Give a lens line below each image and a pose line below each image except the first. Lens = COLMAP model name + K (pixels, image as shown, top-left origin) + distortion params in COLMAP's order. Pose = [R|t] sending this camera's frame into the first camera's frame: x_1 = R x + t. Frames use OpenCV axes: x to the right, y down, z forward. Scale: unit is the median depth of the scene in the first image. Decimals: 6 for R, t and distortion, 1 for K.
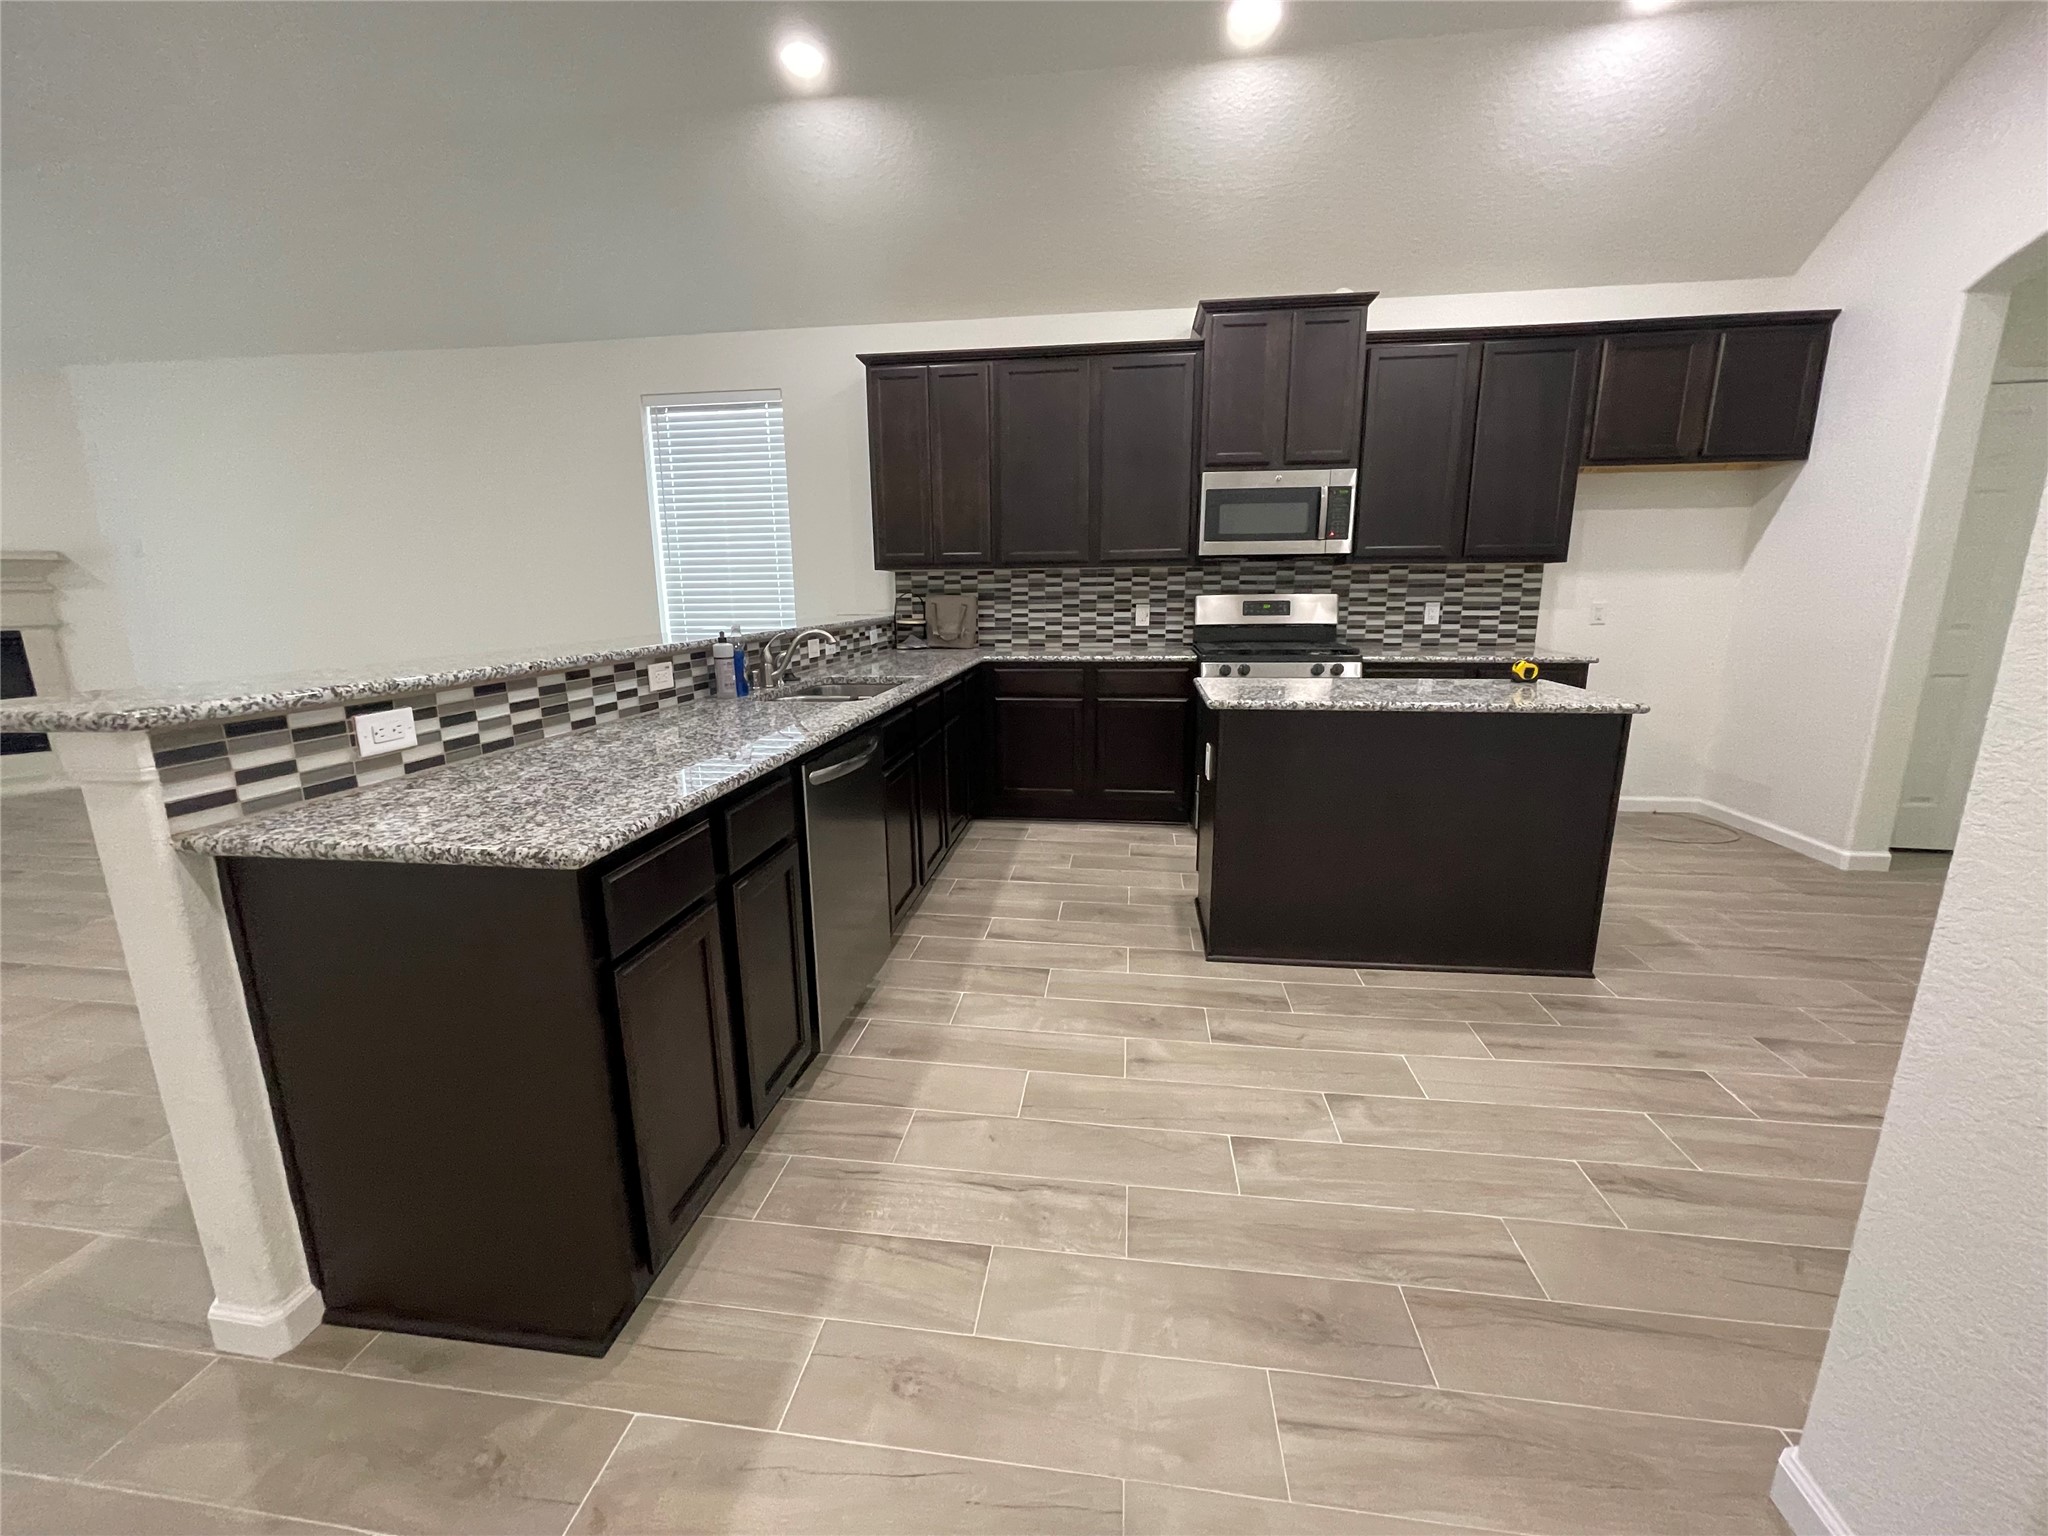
lens RADIAL K [[825.6, 0, 1024.1], [0, 825.6, 773.7], [0, 0, 1]] dist [-0.005697, 0.000671]
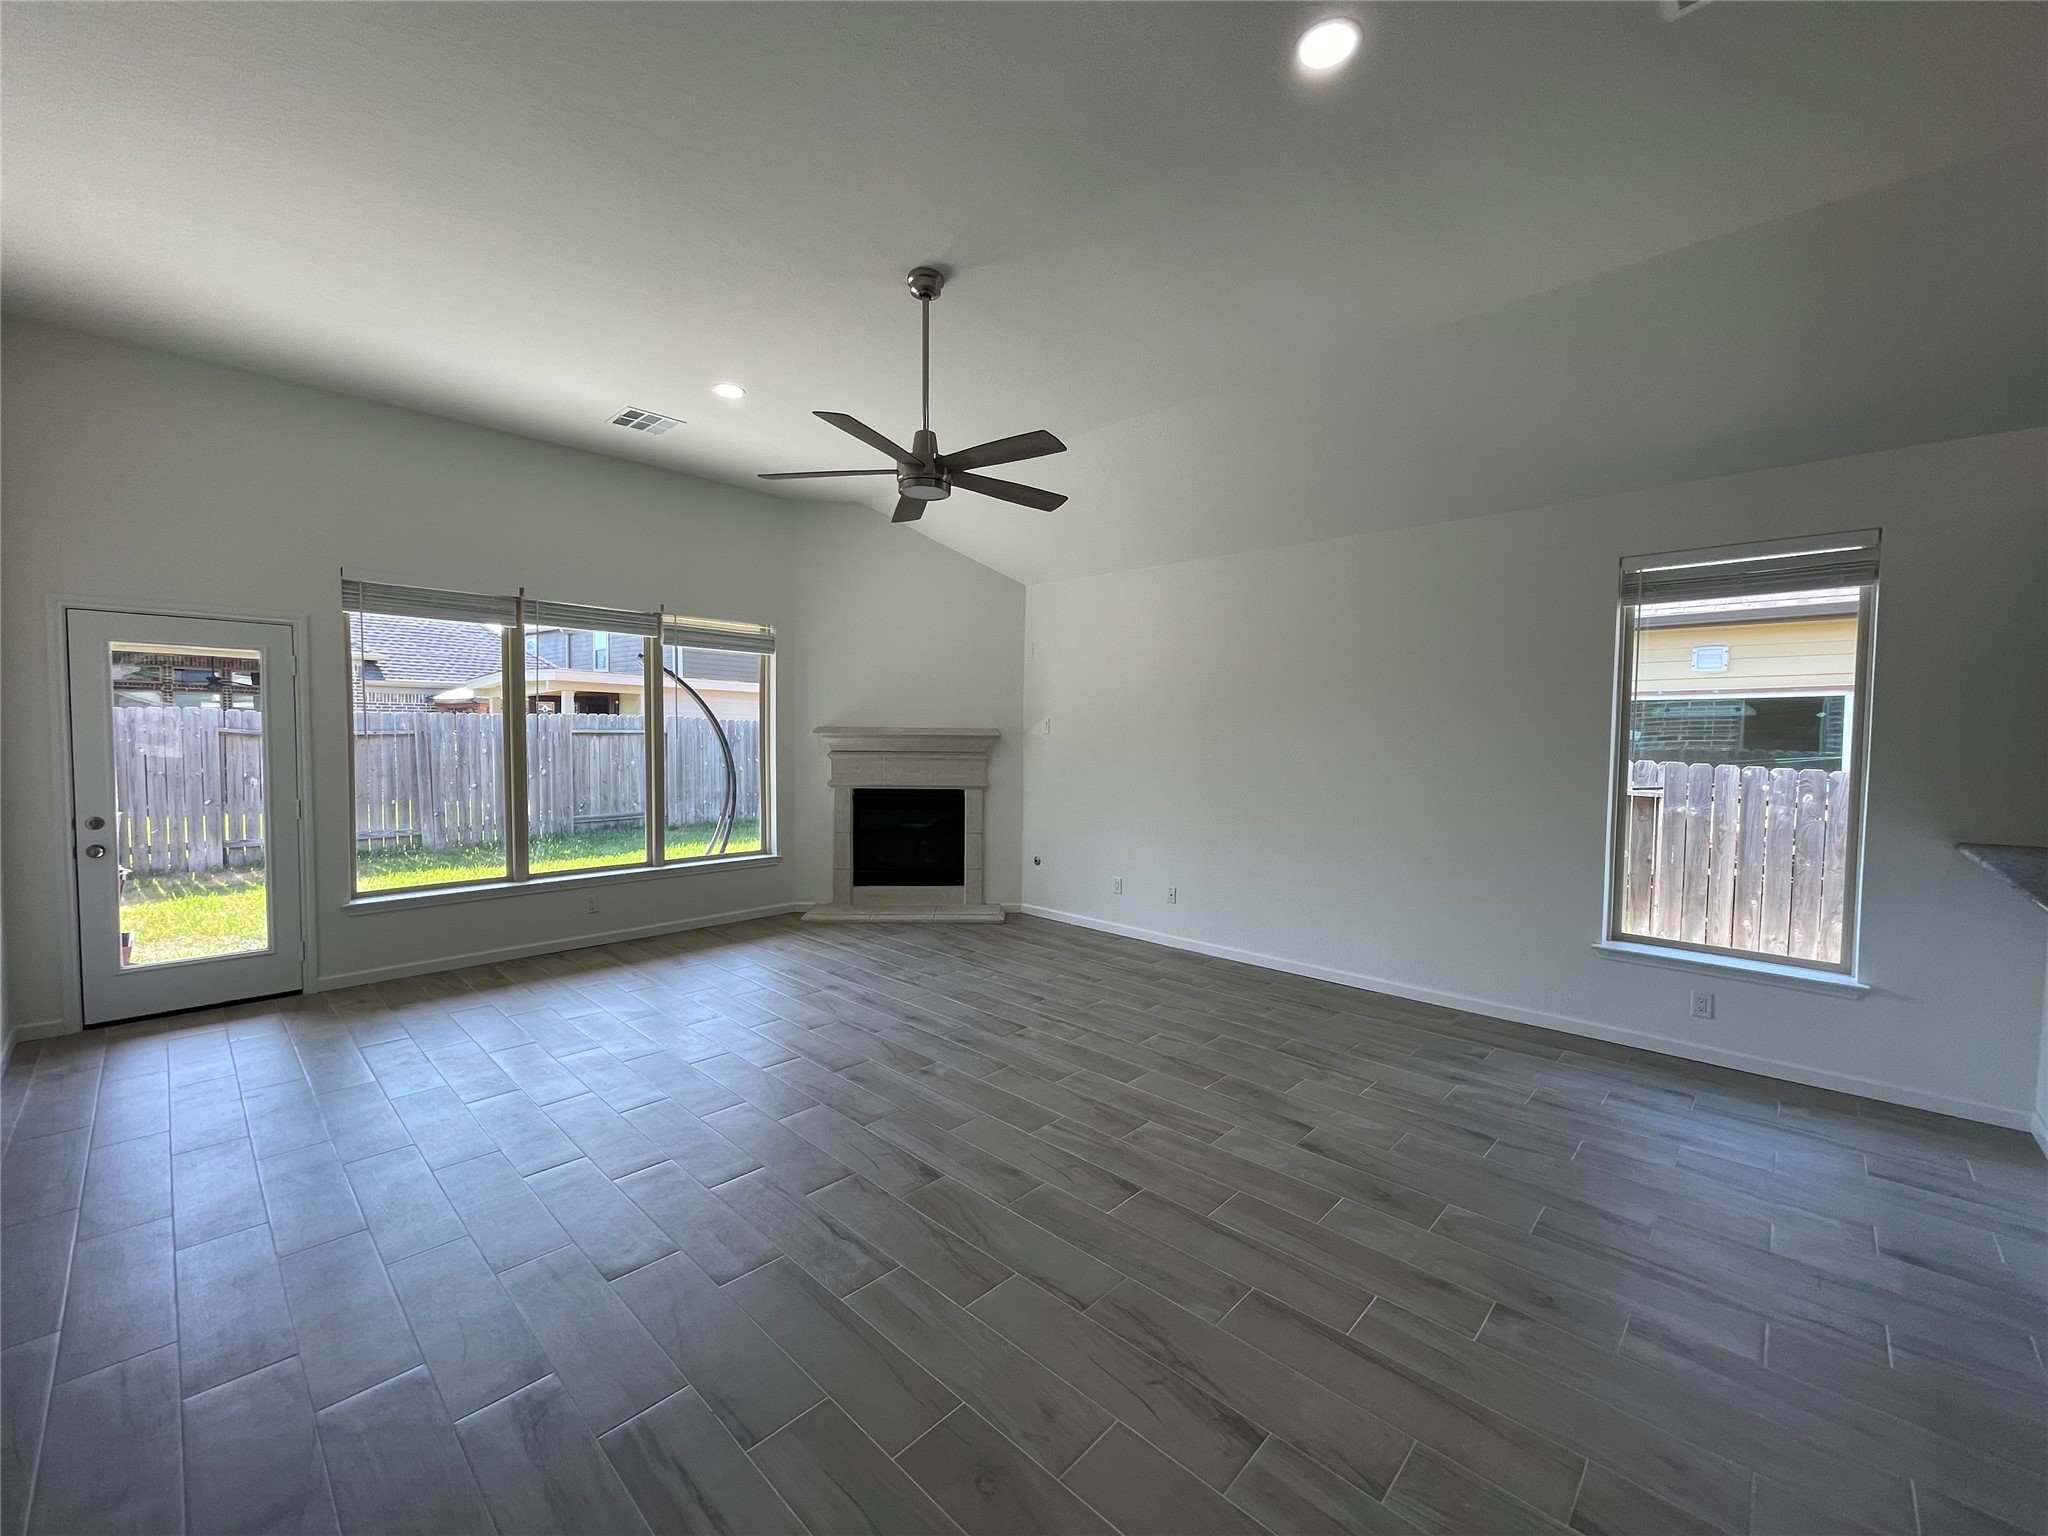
lens RADIAL K [[825.6, 0, 1012.9], [0, 825.6, 770.1], [0, 0, 1]] dist [-0.005697, 0.000671]
pose [[0.808278, 0.041338, -0.587349, -0.514864], [-0.147170, 0.980053, -0.133552, -0.055343], [0.570112, 0.194387, 0.798239, 0.028005]]
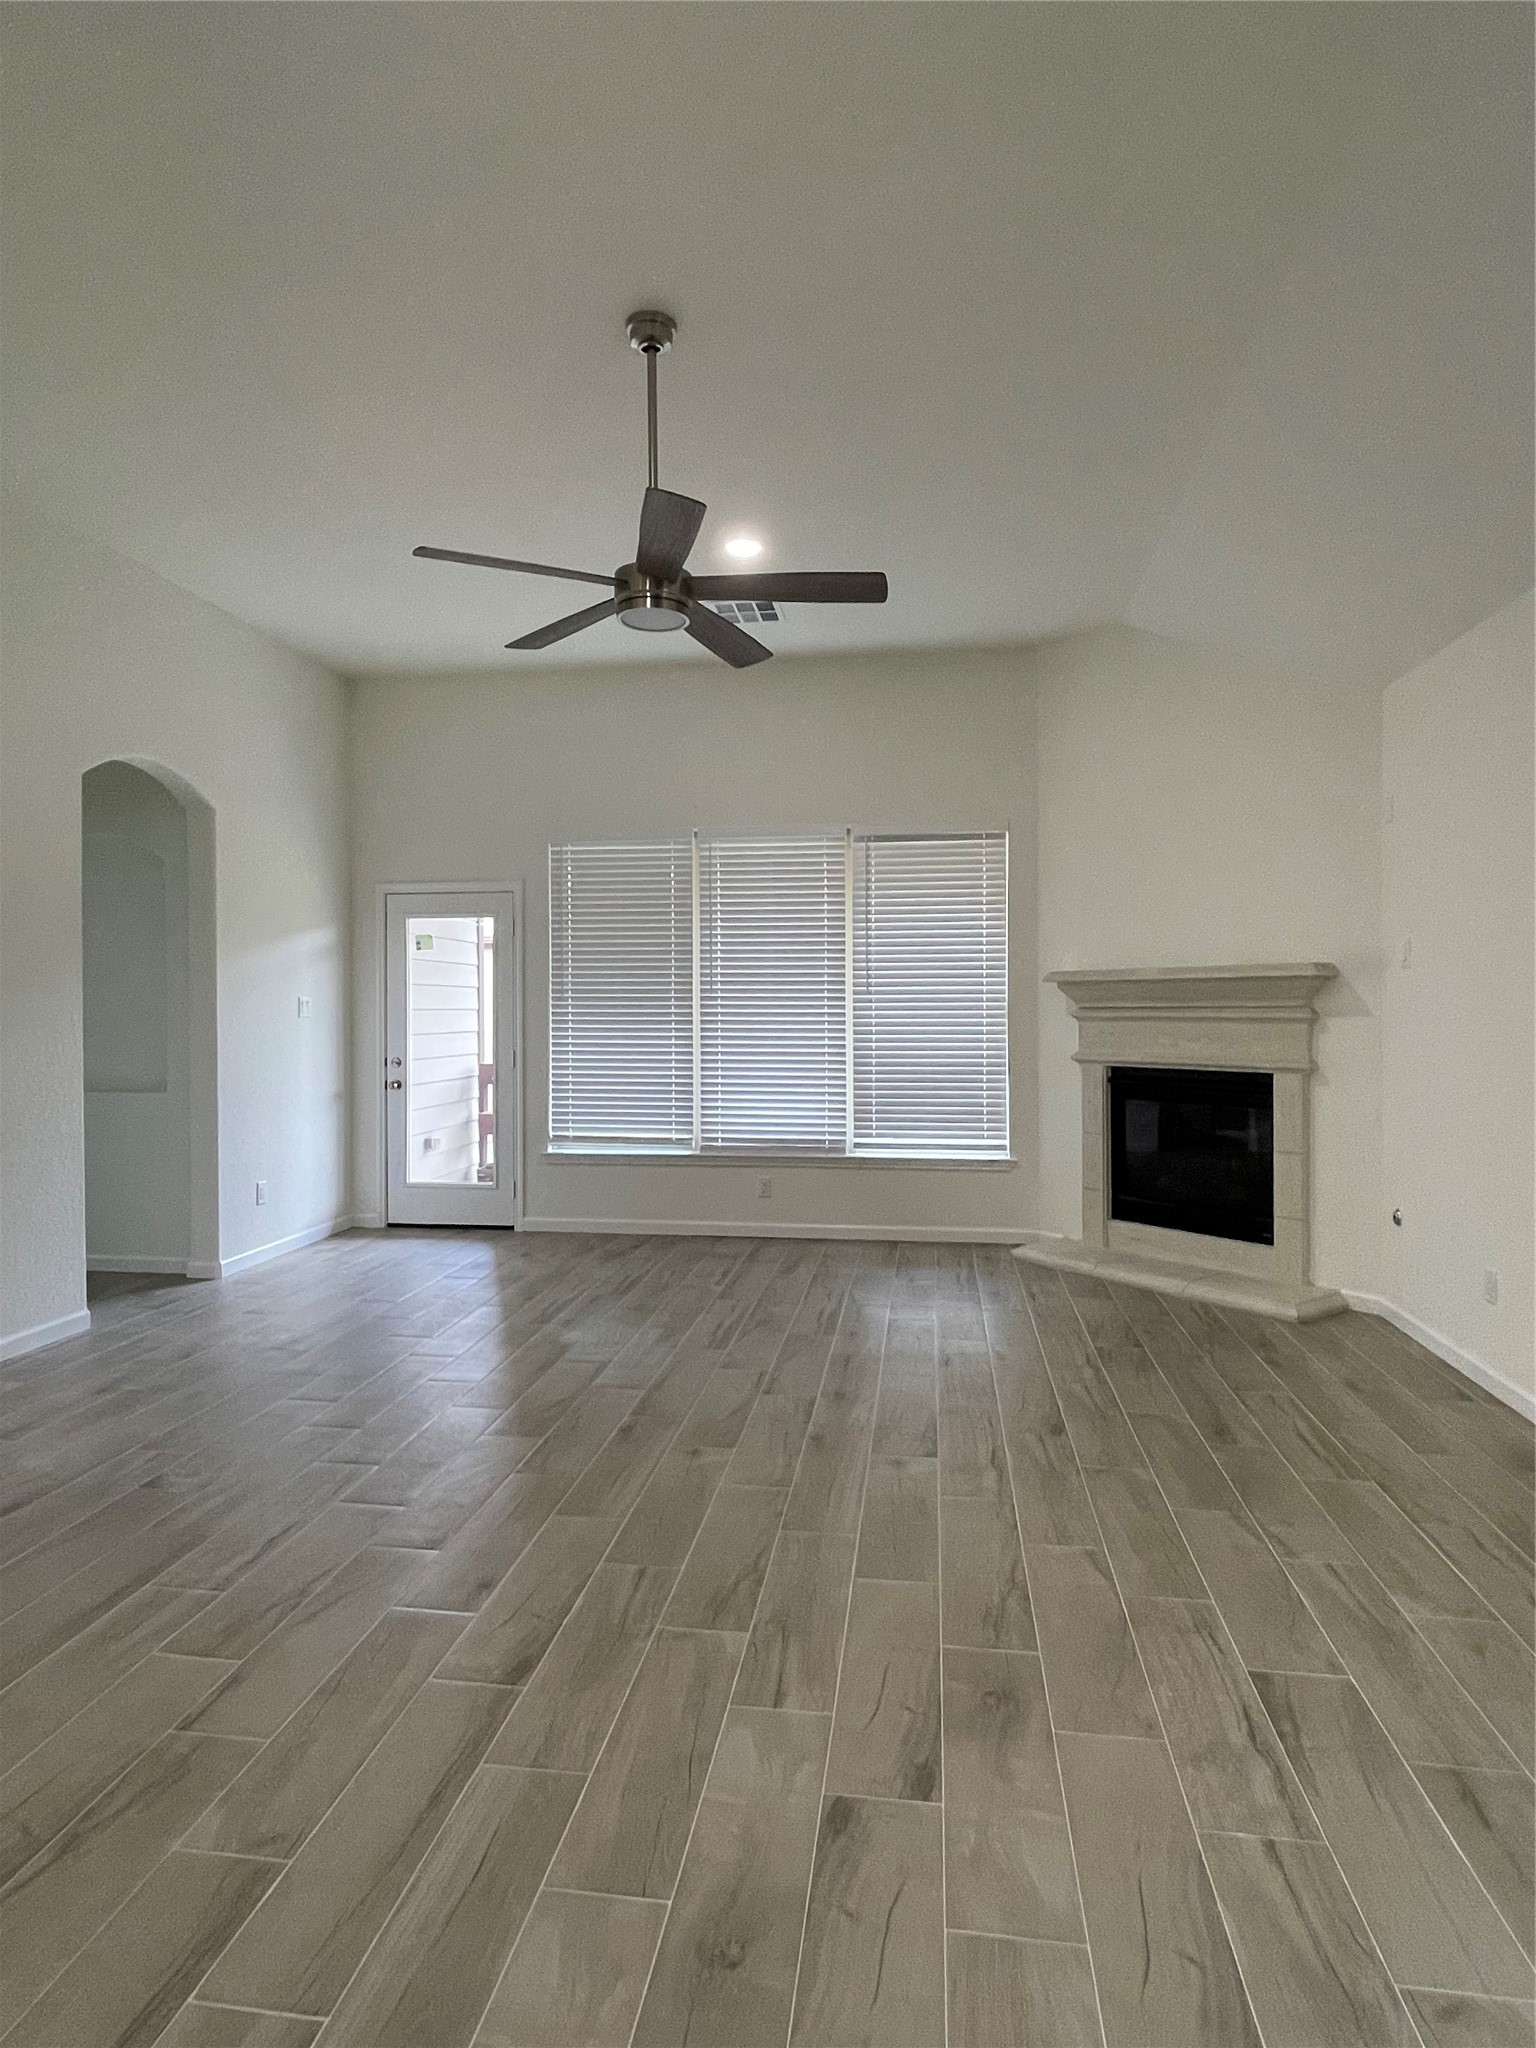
lens RADIAL K [[1151.4, 0, 763.9], [0, 1151.4, 1016.7], [0, 0, 1]] dist [-0.007280, 0.000969]
pose [[-0.008715, 0.013221, -0.999875, -0.274293], [-0.222585, 0.974800, 0.014830, -0.170104], [0.974874, 0.222686, -0.005553, 0.687247]]
